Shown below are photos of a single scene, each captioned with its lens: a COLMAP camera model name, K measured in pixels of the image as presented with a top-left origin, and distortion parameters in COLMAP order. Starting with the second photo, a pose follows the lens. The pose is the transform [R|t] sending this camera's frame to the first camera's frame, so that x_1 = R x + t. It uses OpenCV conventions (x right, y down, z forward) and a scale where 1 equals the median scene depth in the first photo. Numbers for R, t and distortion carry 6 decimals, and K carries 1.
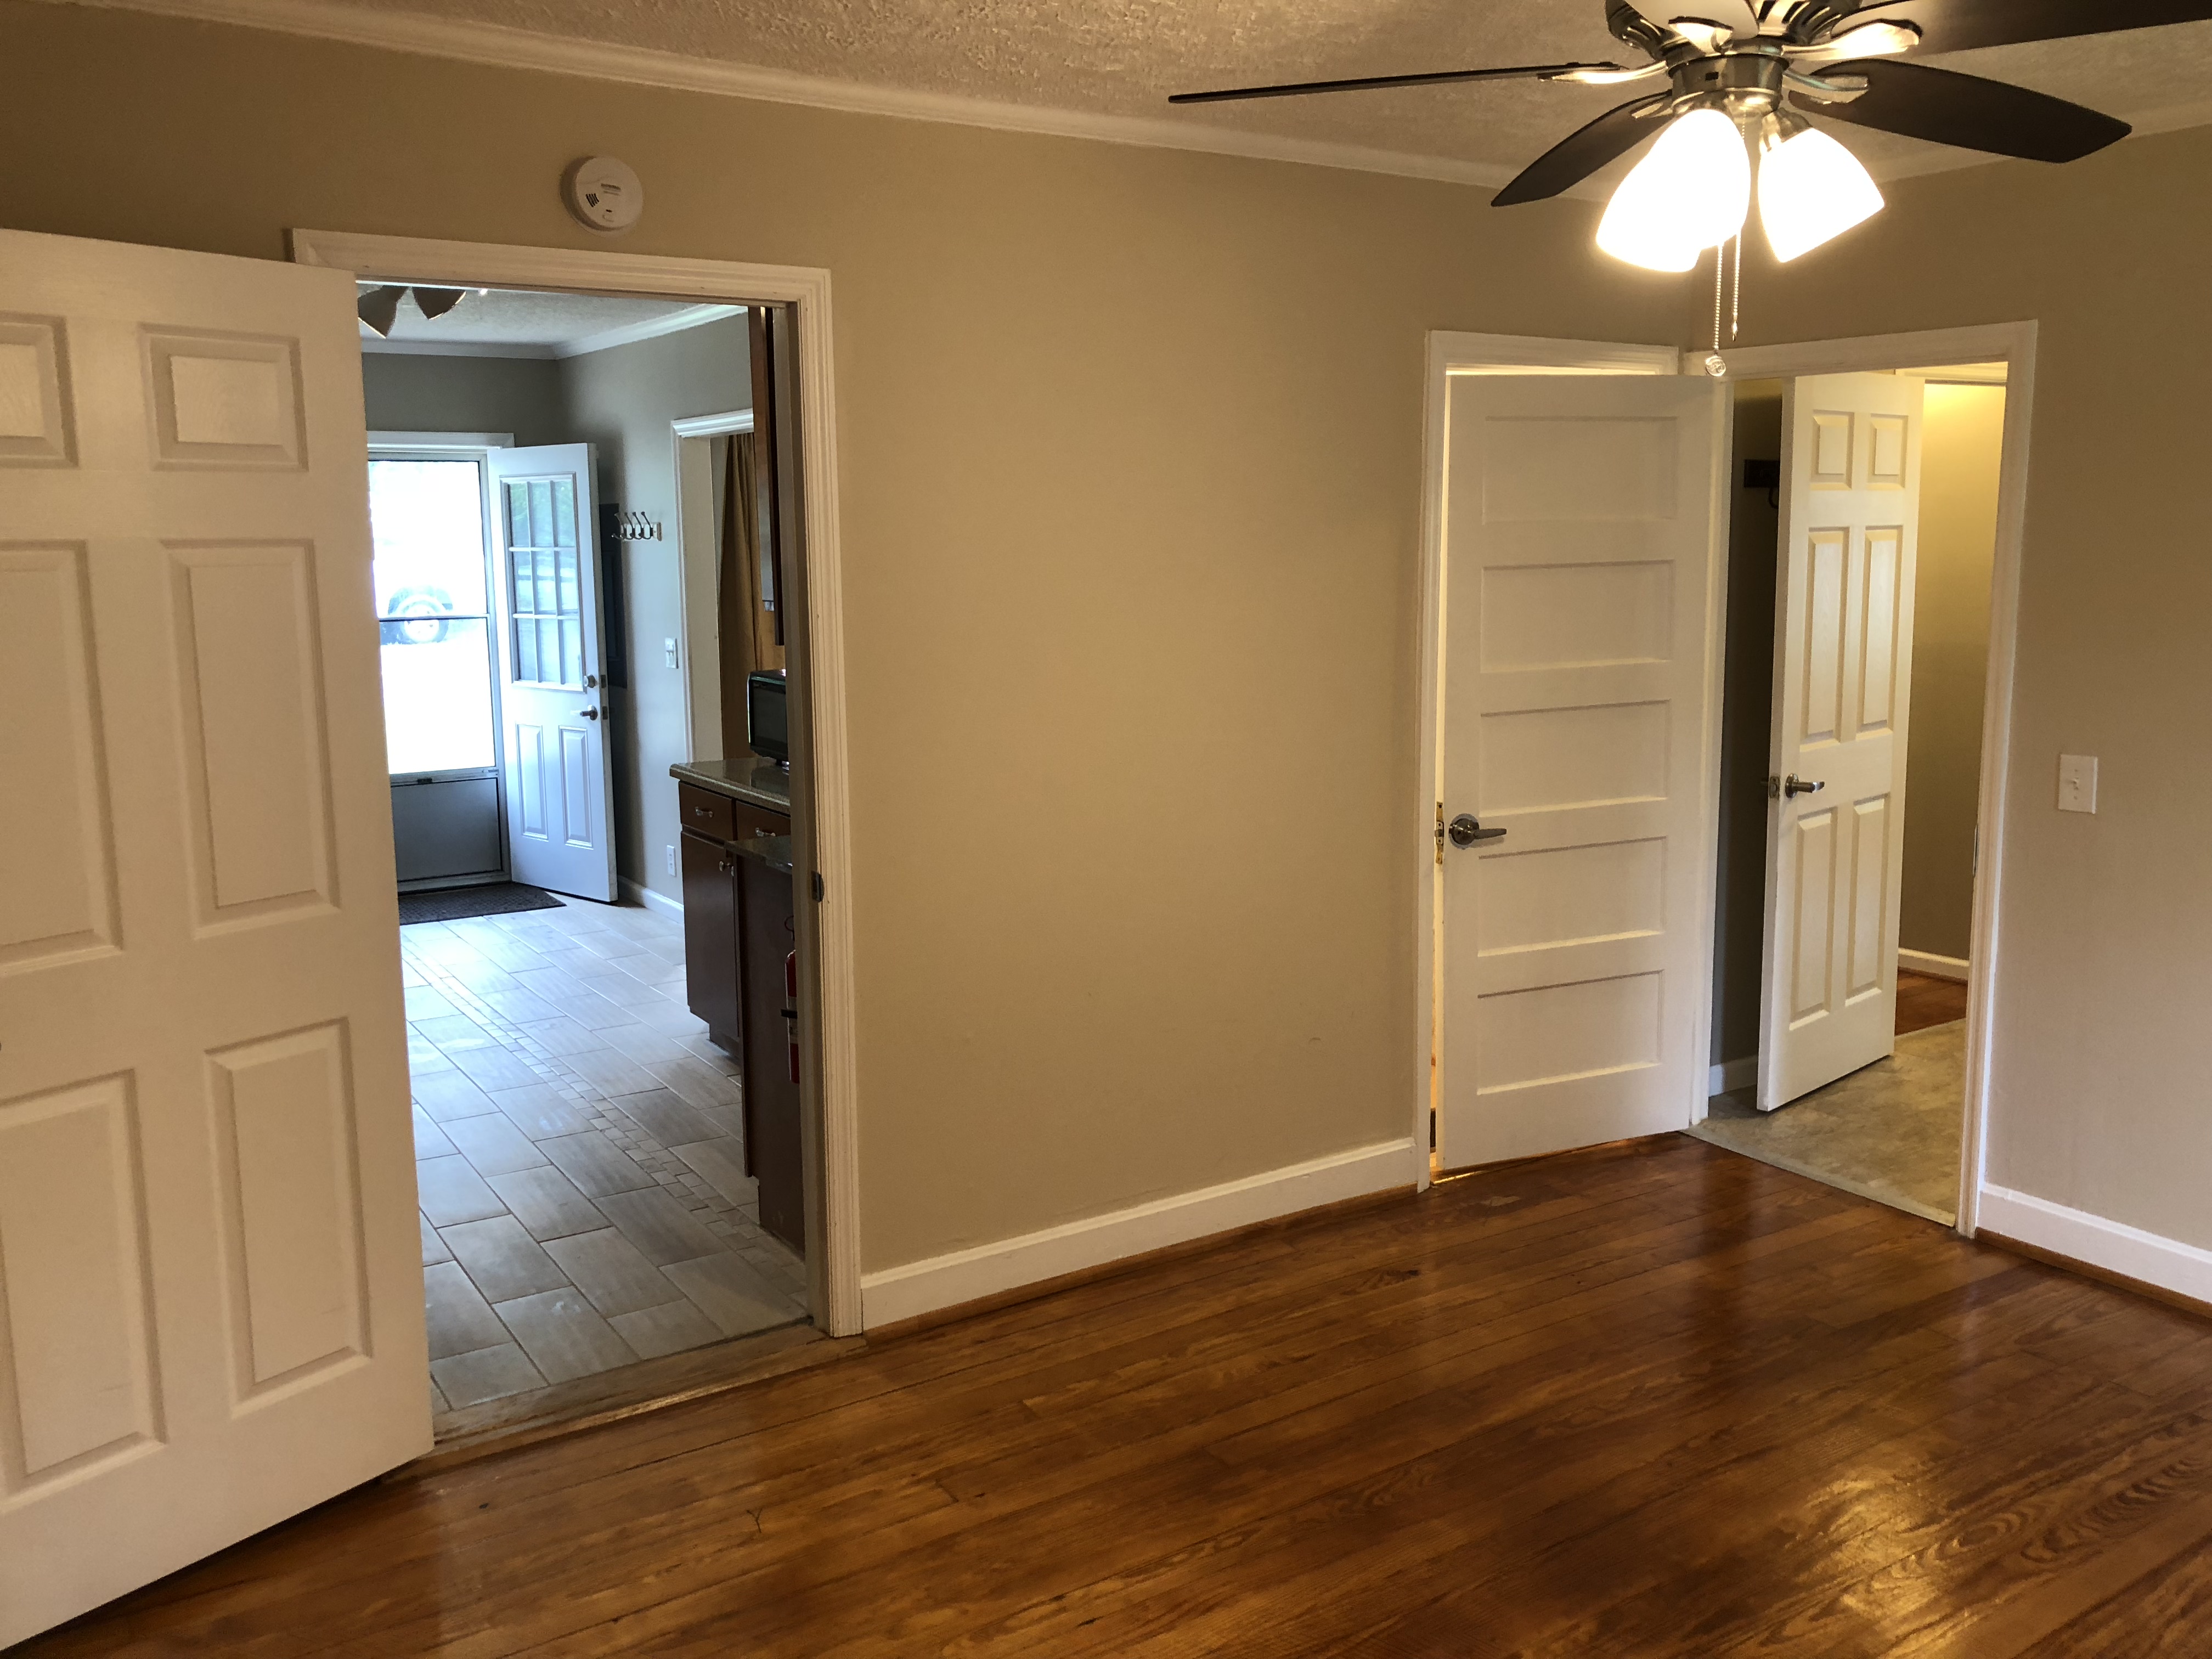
lens RADIAL K [[1831.9, 0, 1097.8], [0, 1831.9, 774.8], [0, 0, 1]] dist [0.015293, 0.008260]
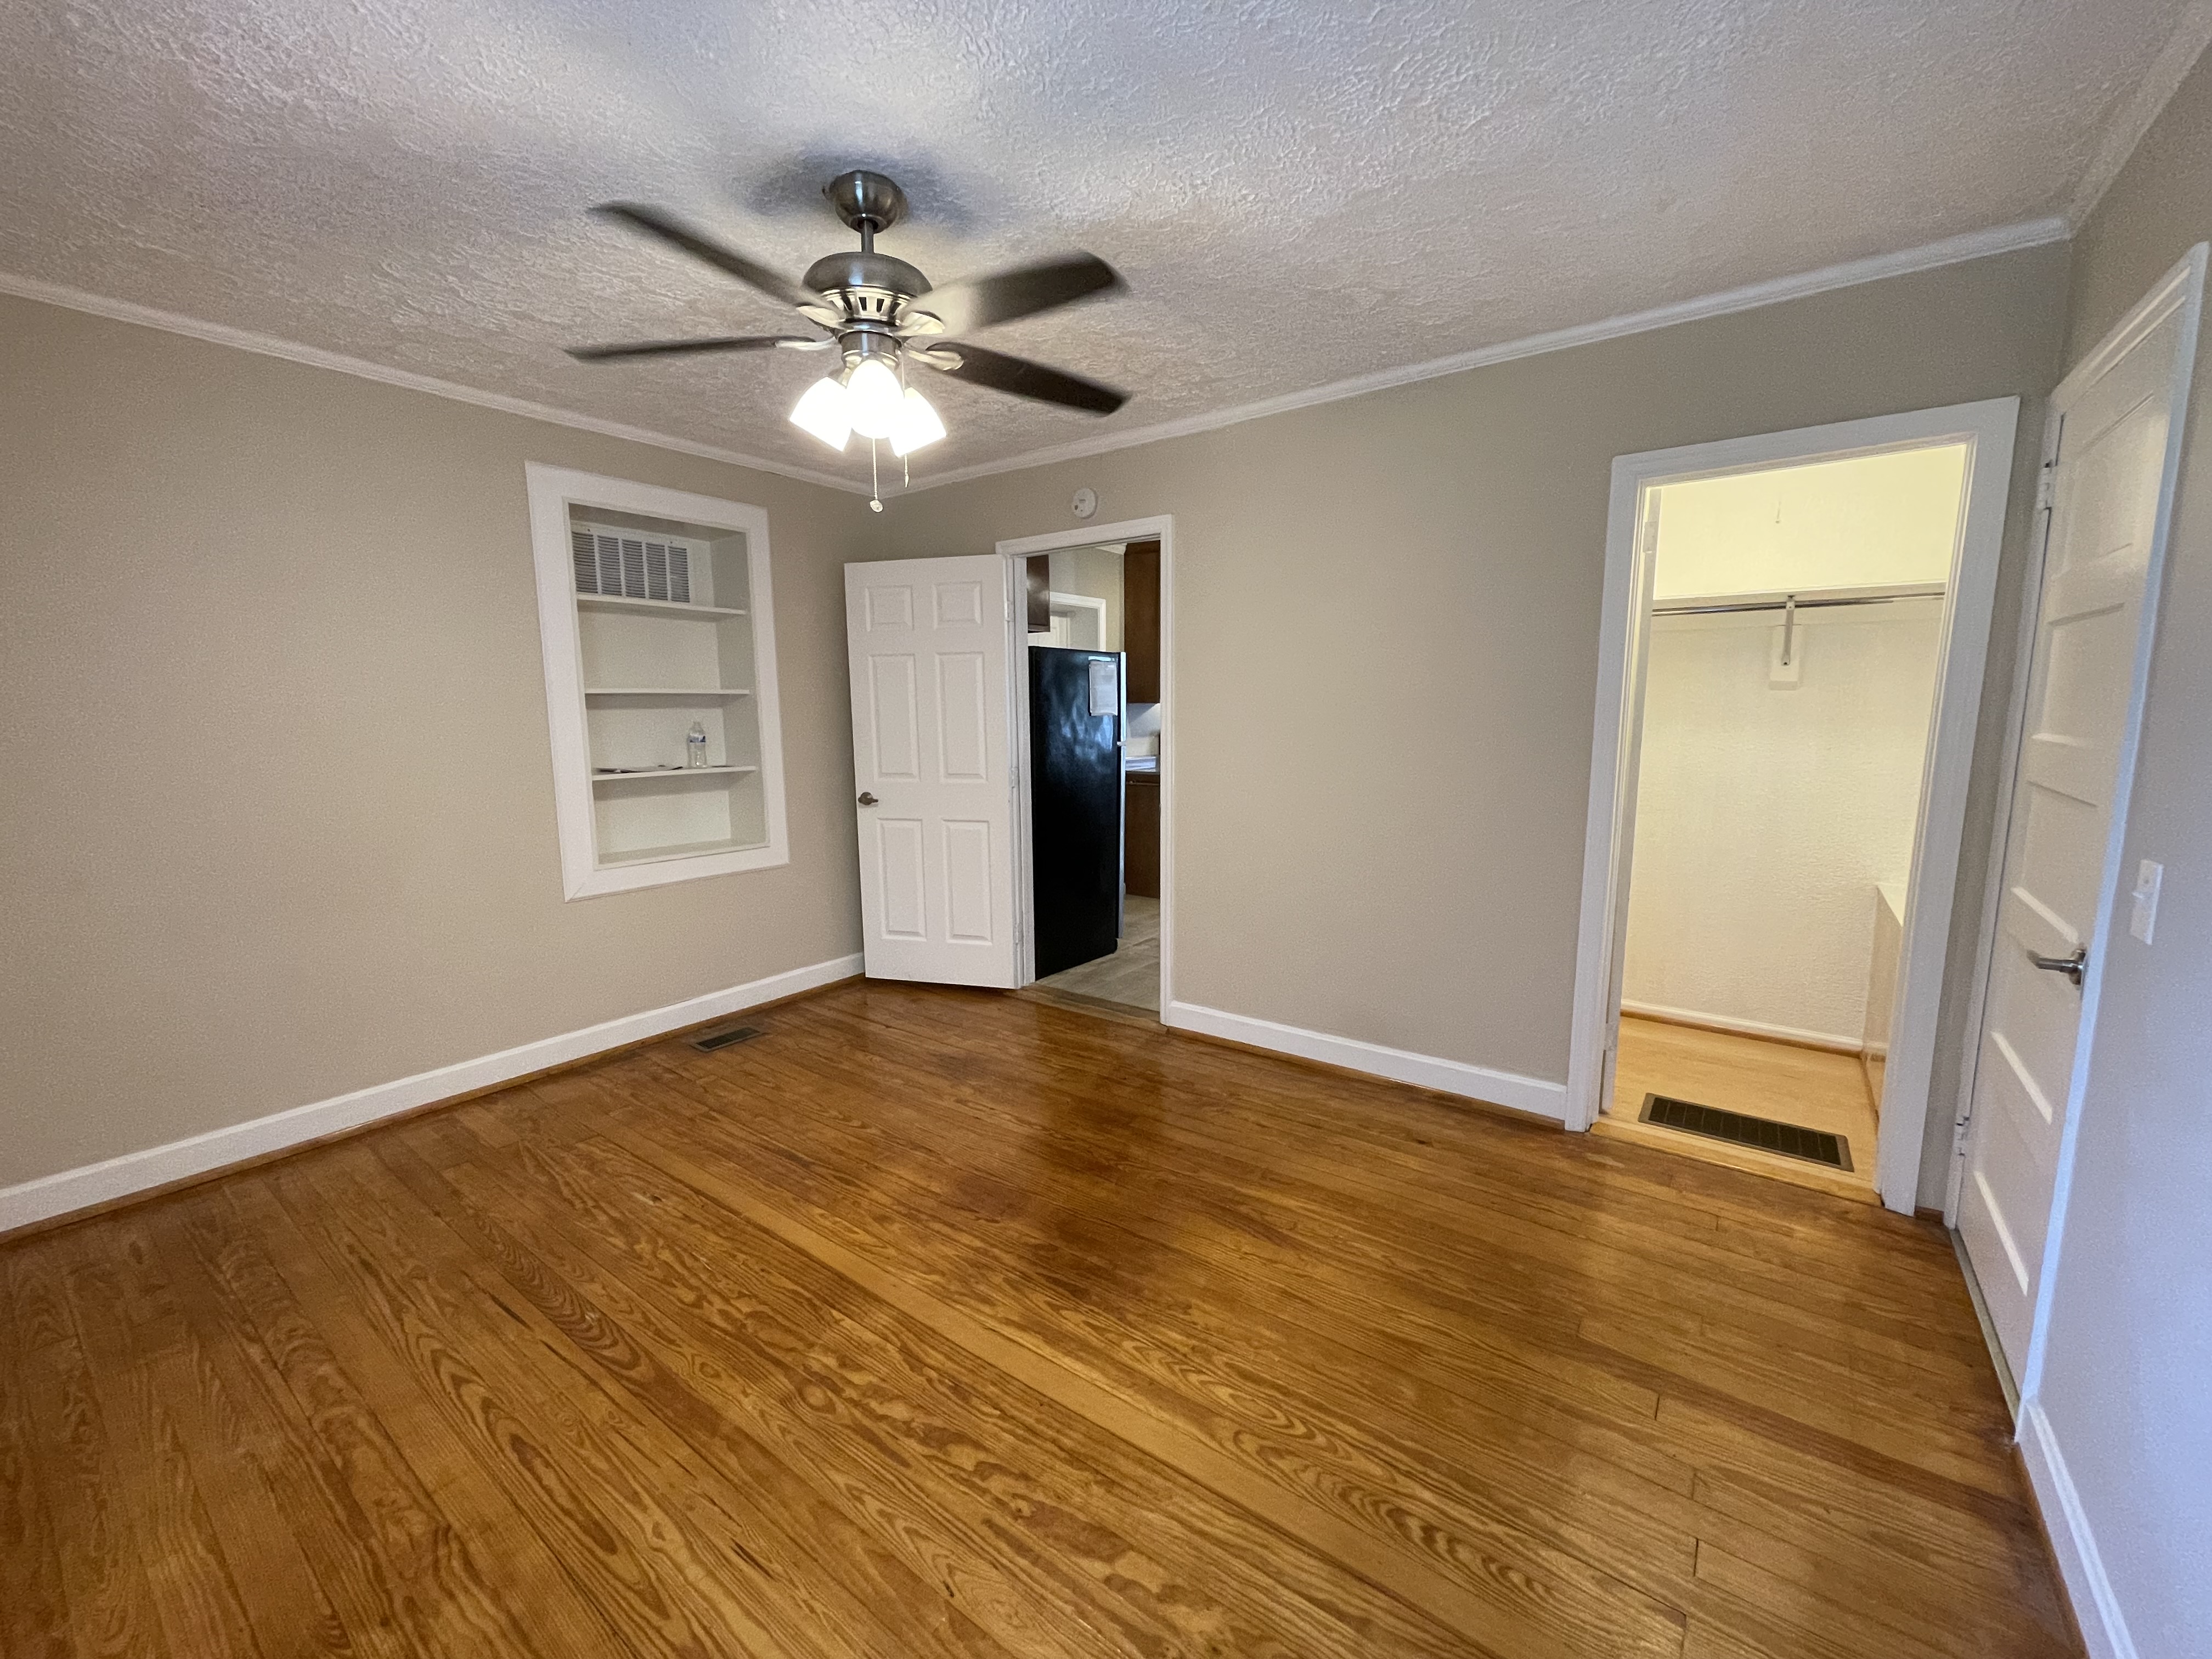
lens RADIAL K [[895.4, 0, 1092.9], [0, 895.4, 837.3], [0, 0, 1]] dist [-0.017199, 0.013348]
pose [[0.344823, 0.142397, -0.927804, 0.777317], [-0.118963, 0.987086, 0.107282, -0.009178], [0.931099, 0.073381, 0.357310, 0.551916]]
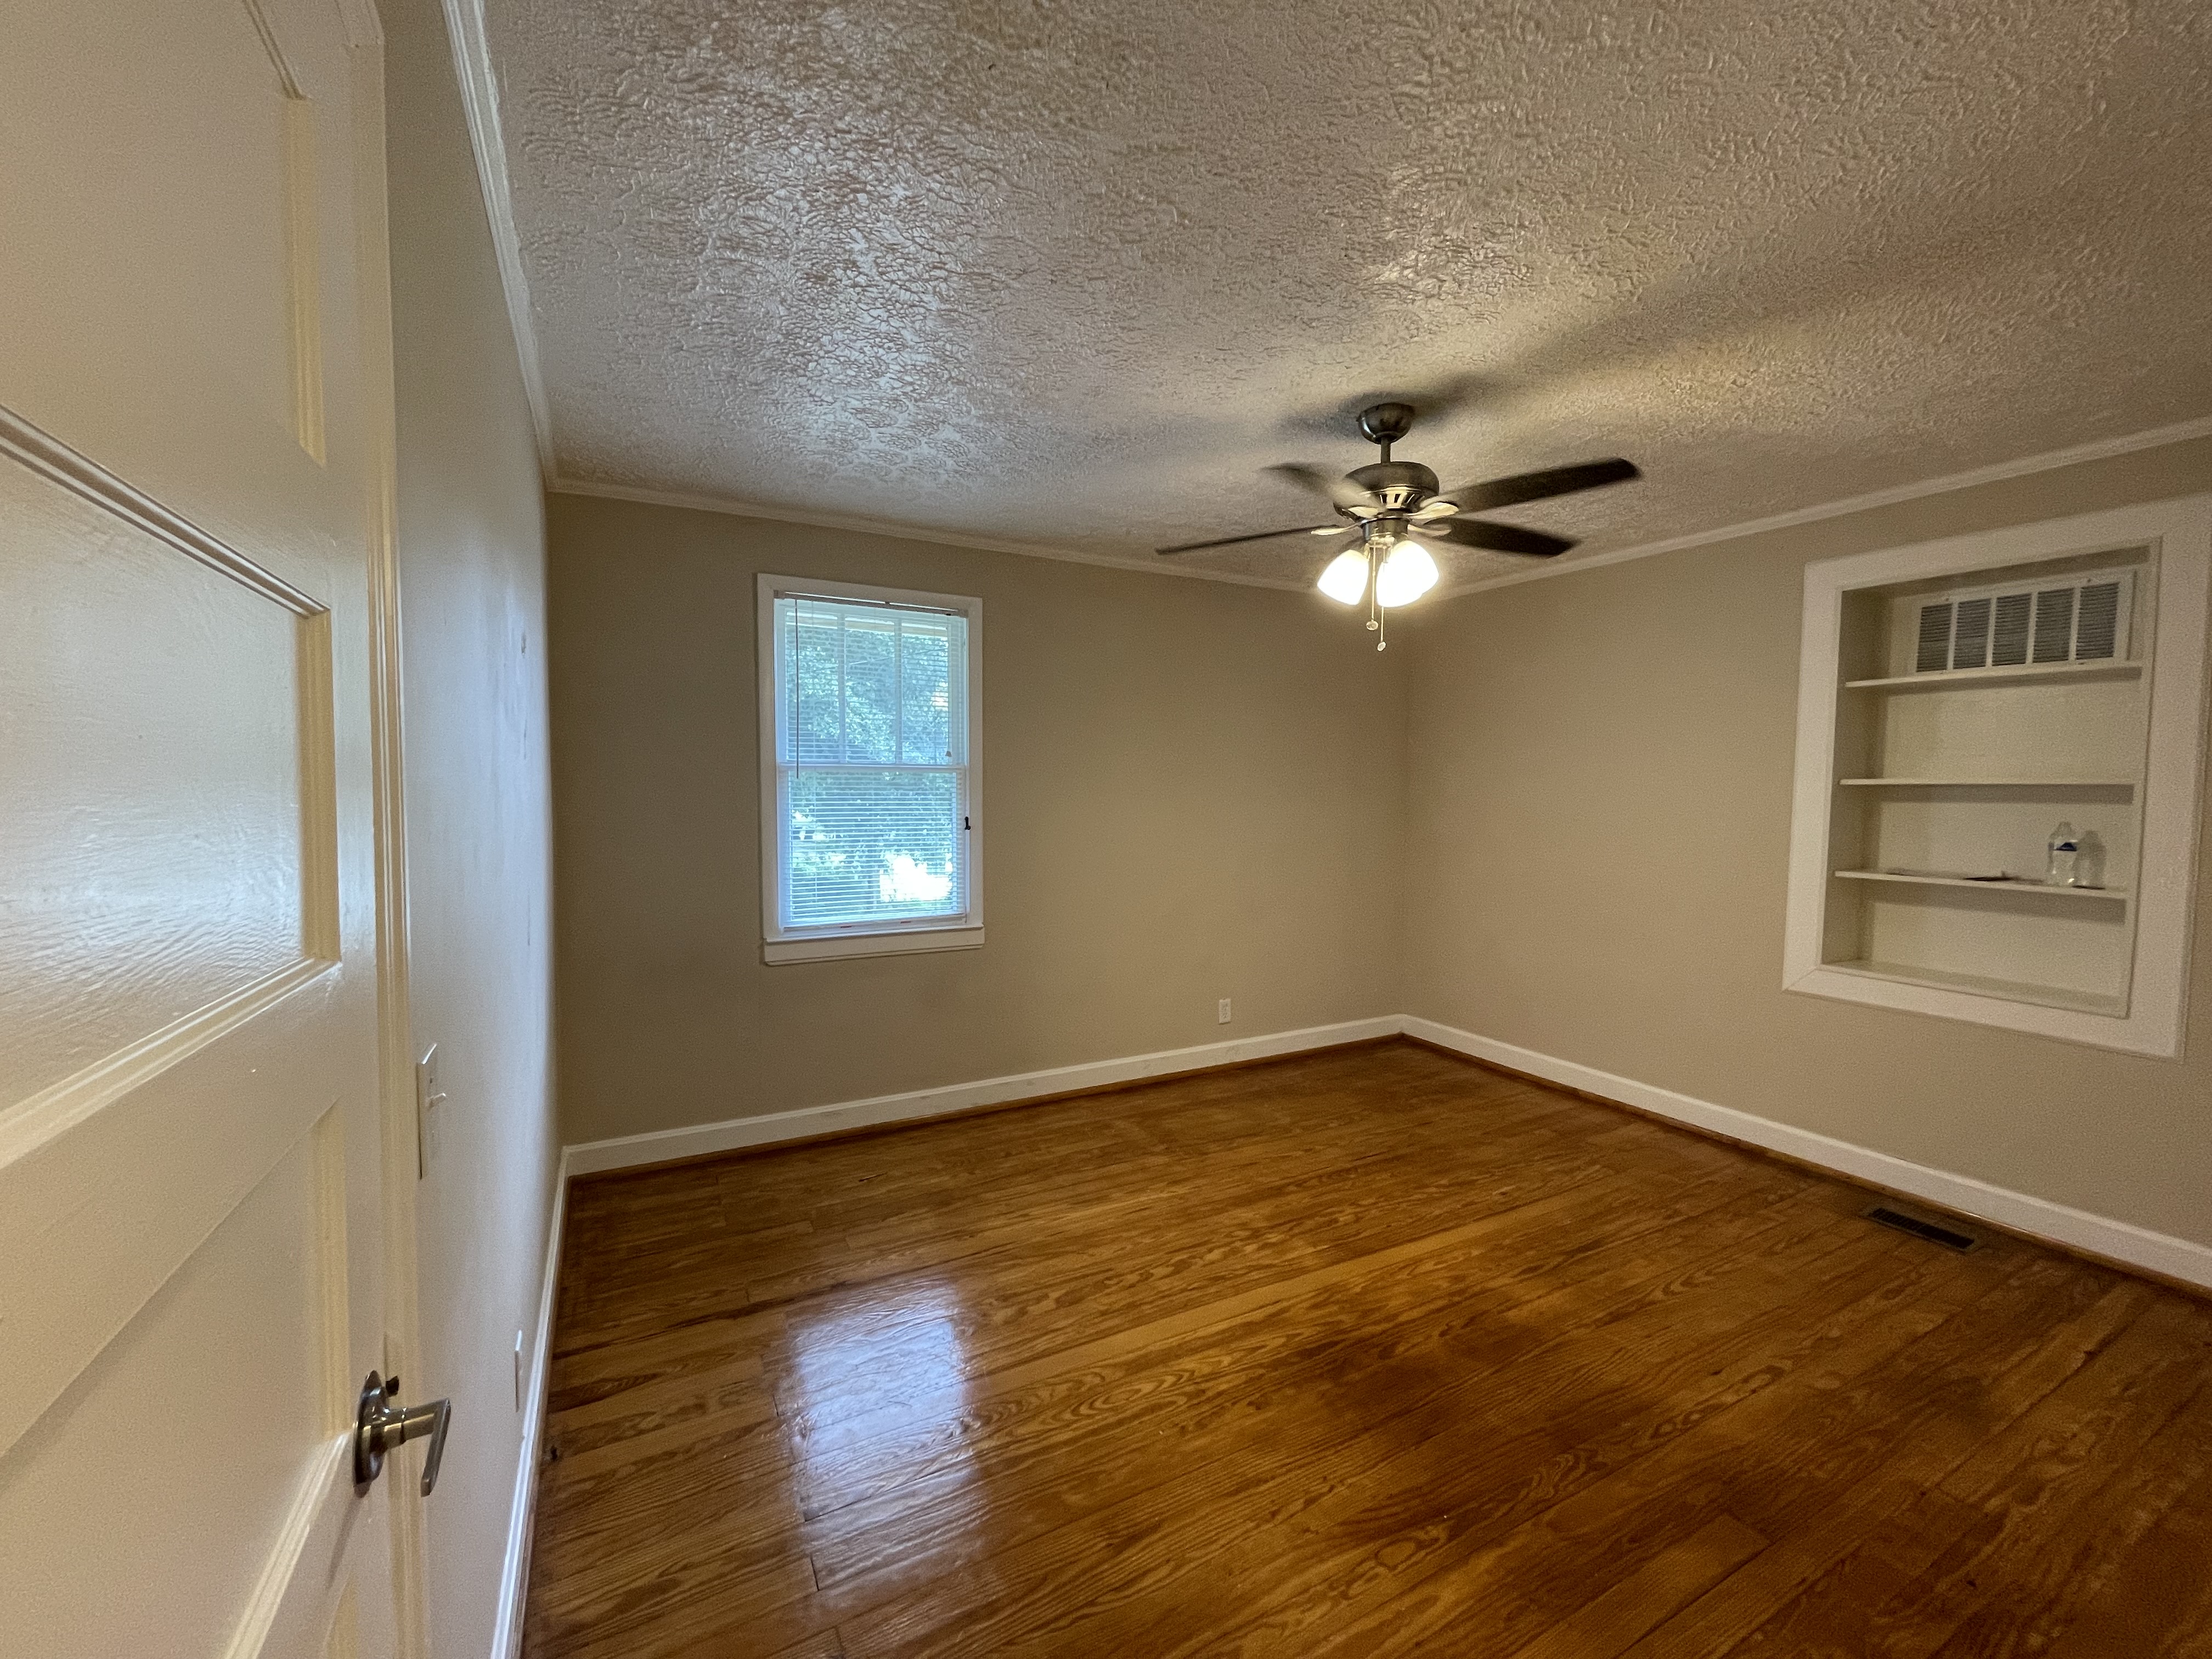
lens RADIAL K [[895.4, 0, 1092.9], [0, 895.4, 837.3], [0, 0, 1]] dist [-0.017199, 0.013348]
pose [[-0.996649, -0.003194, 0.081735, 0.369180], [0.012308, 0.982005, 0.188454, -0.121270], [-0.080866, 0.188829, -0.978675, 1.330115]]
